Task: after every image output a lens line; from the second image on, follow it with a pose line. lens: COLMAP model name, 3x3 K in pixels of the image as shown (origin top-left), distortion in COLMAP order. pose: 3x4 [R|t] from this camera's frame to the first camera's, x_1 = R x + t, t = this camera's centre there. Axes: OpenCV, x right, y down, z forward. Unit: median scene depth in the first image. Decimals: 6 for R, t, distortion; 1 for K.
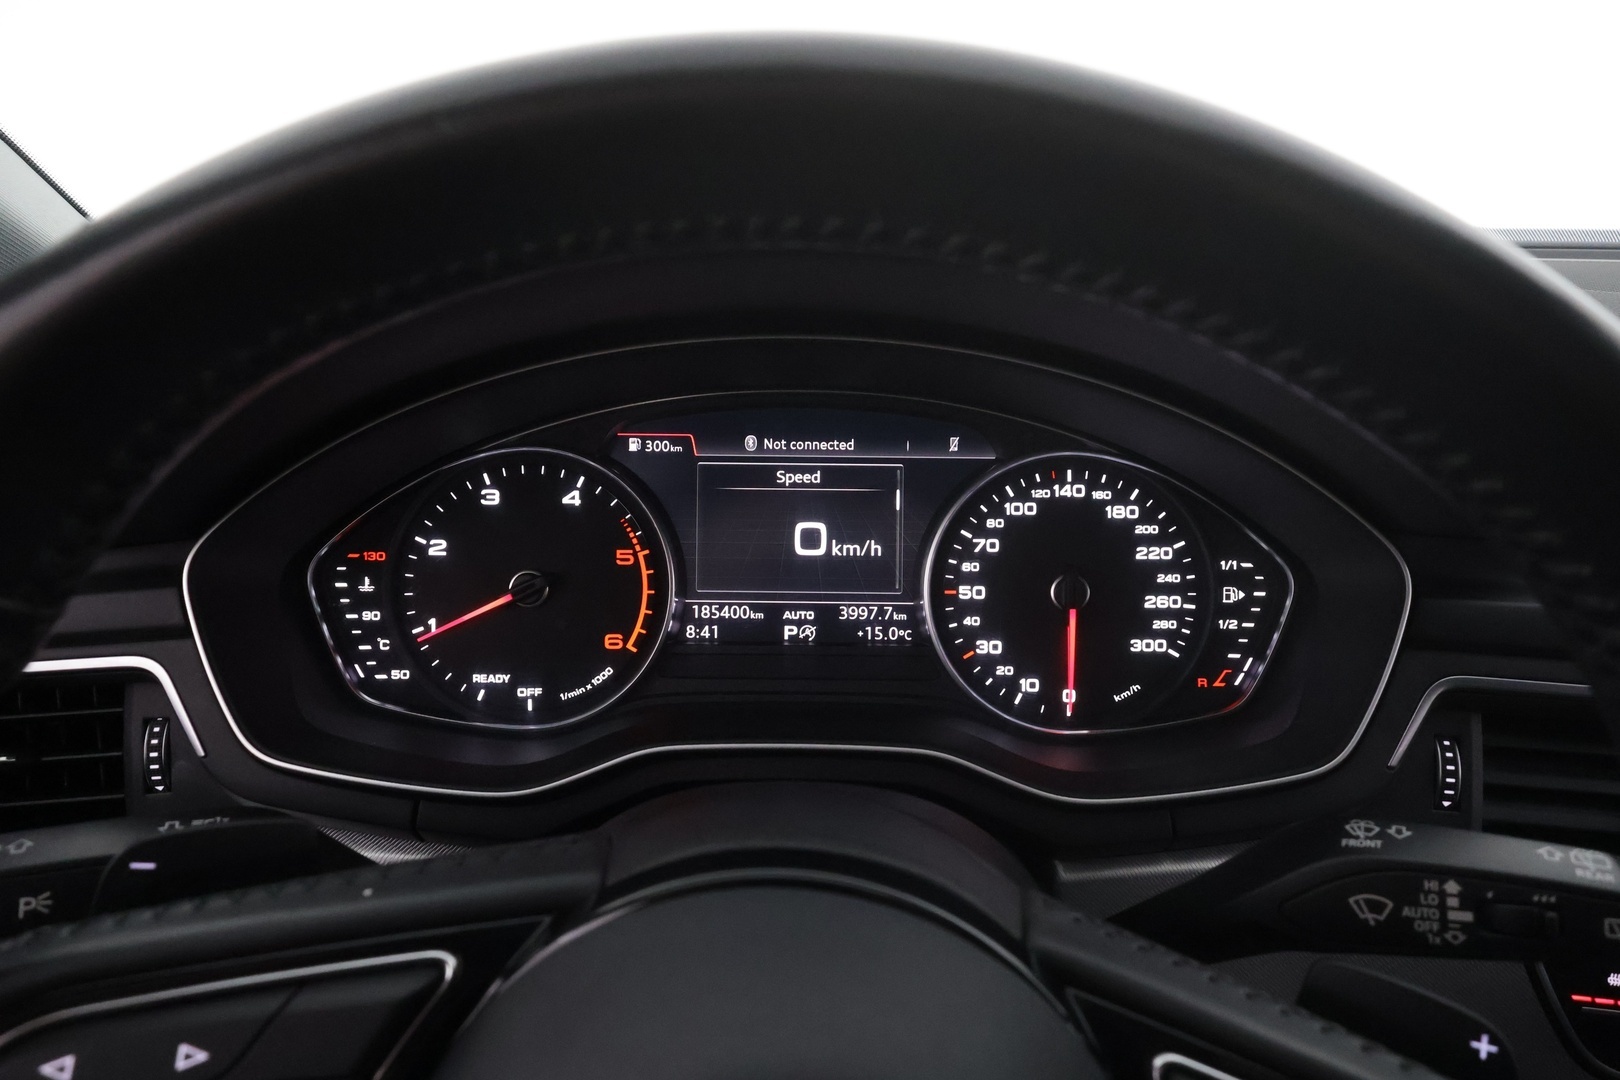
lens RADIAL K [[1059.1, 0, 807.2], [0, 1059.1, 544.0], [0, 0, 1]] dist [0.002872, 0.002991]
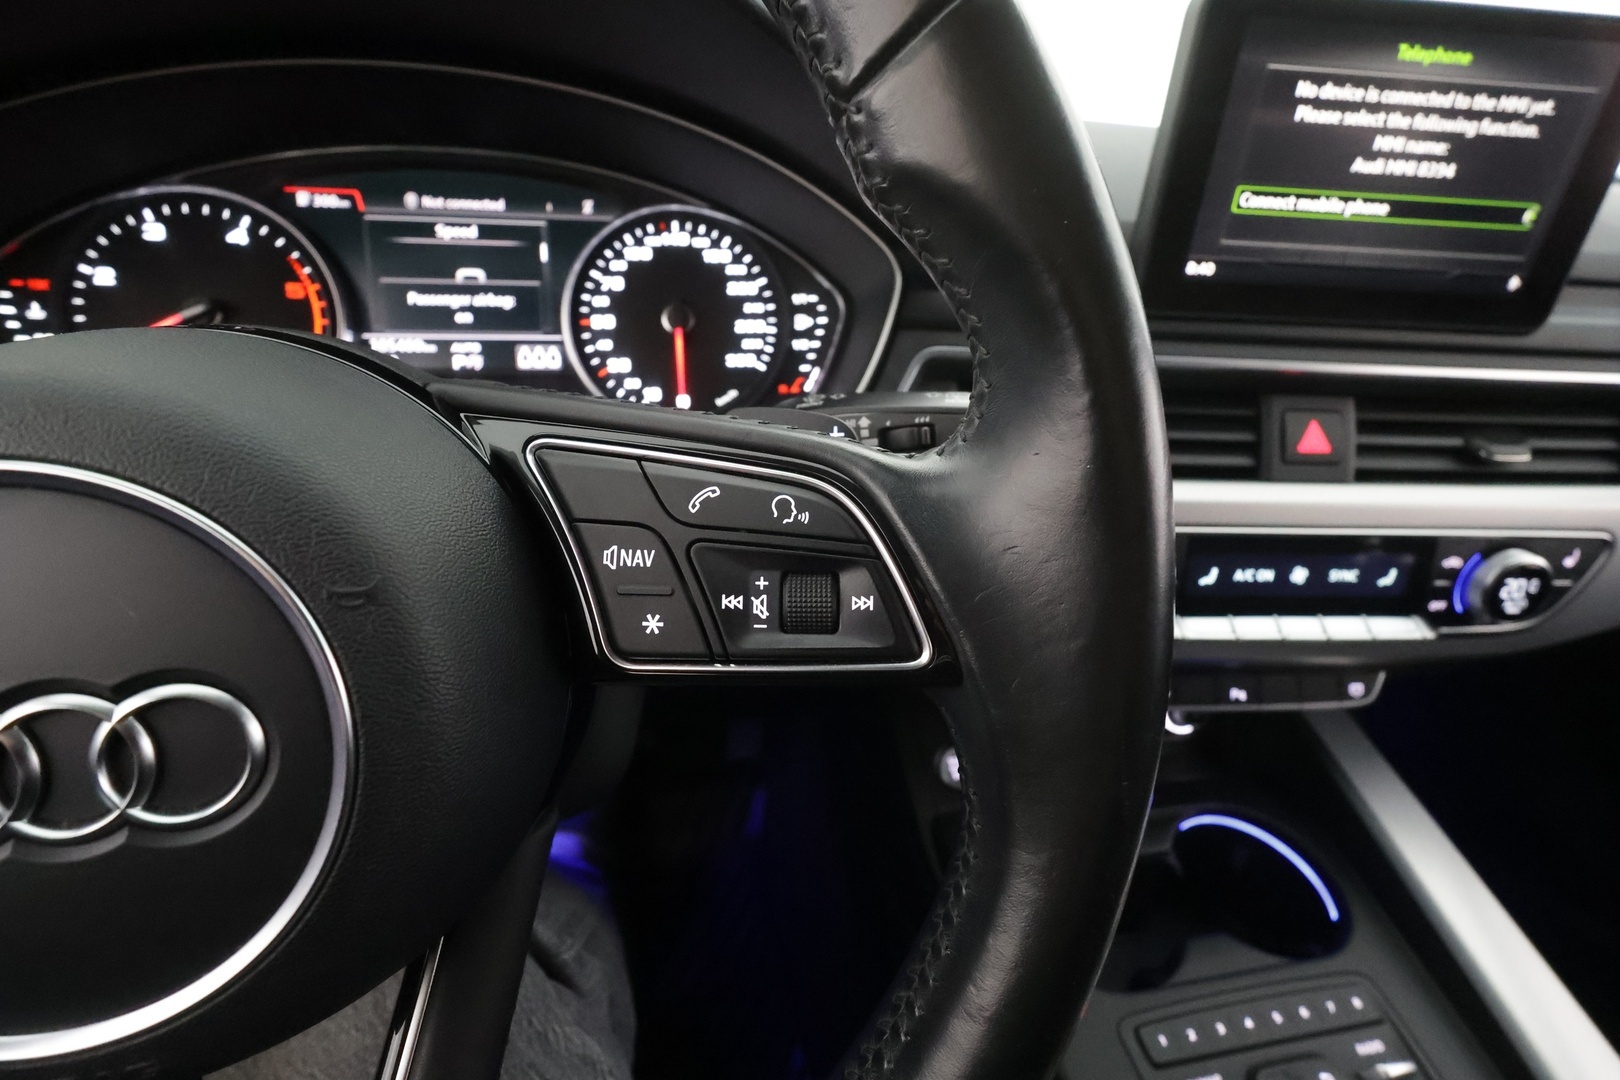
lens RADIAL K [[758.0, 0, 808.5], [0, 758.0, 536.6], [0, 0, 1]] dist [-0.004563, 0.004425]
pose [[0.978809, -0.052173, 0.198018, 0.204432], [0.032321, 0.994239, 0.102194, 0.217327], [-0.202209, -0.093628, 0.974857, 0.046375]]
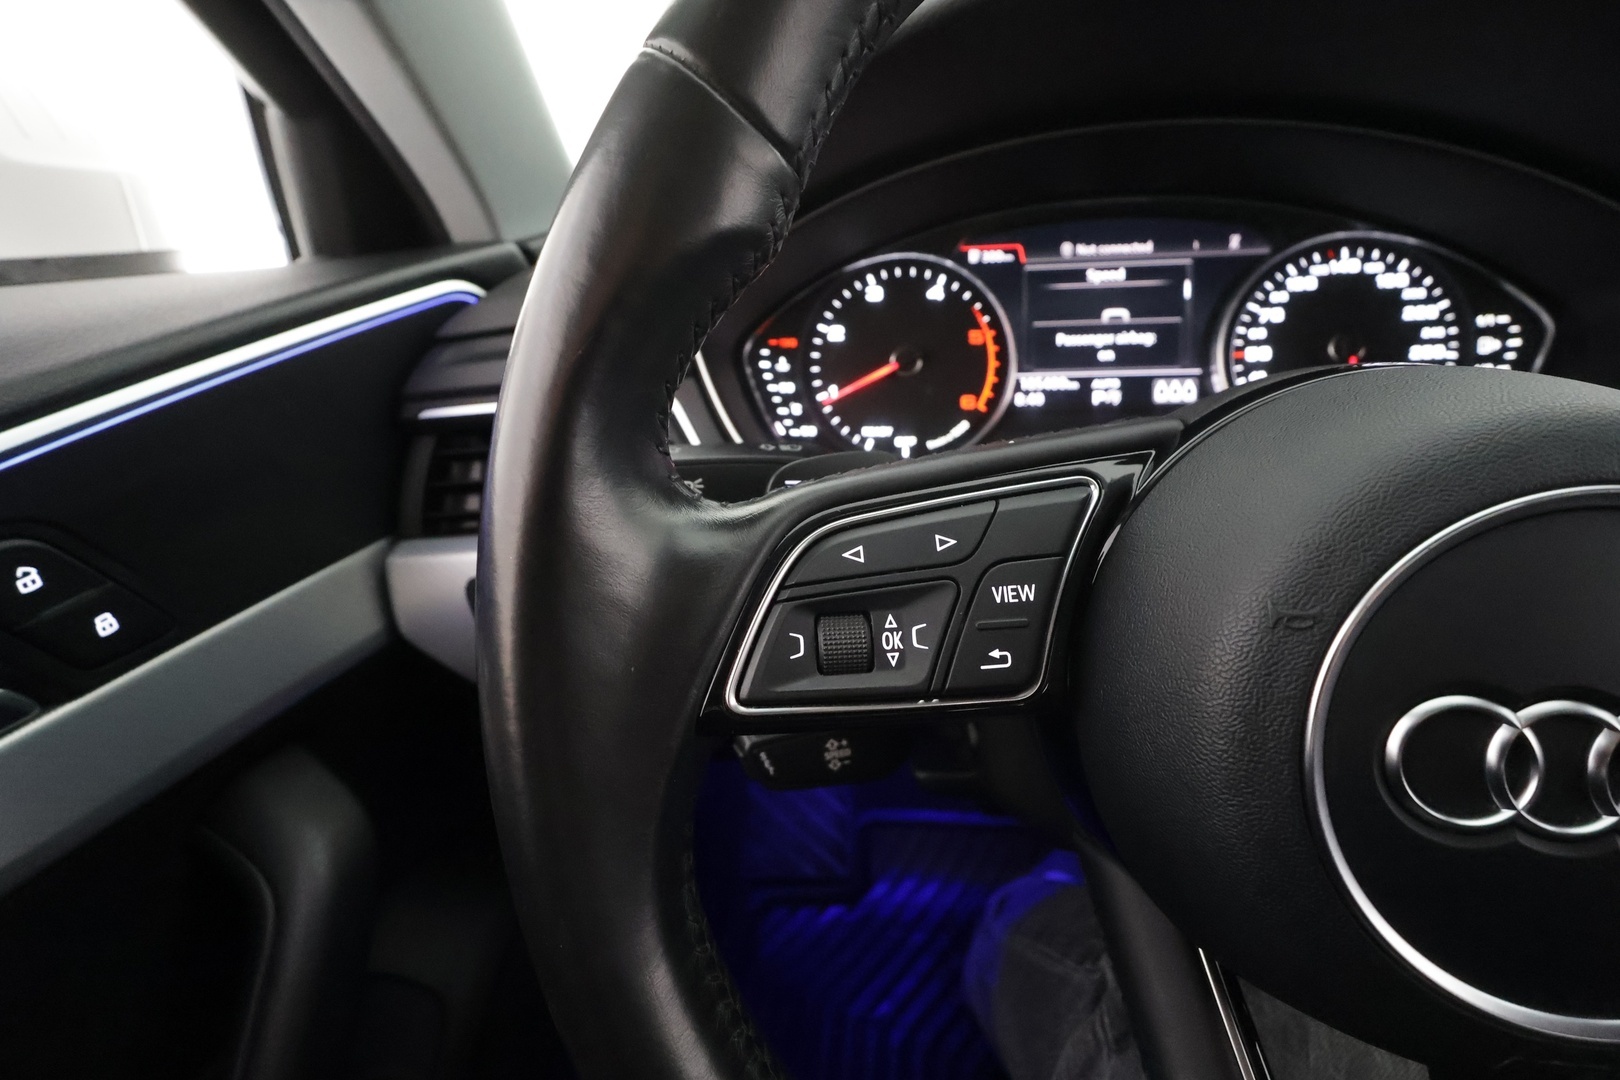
lens RADIAL K [[758.0, 0, 806.8], [0, 758.0, 542.5], [0, 0, 1]] dist [-0.004563, 0.004425]
pose [[0.993916, -0.011147, -0.109575, -0.282672], [0.017331, 0.998300, 0.055643, 0.211277], [0.108768, -0.057204, 0.992420, 0.037019]]
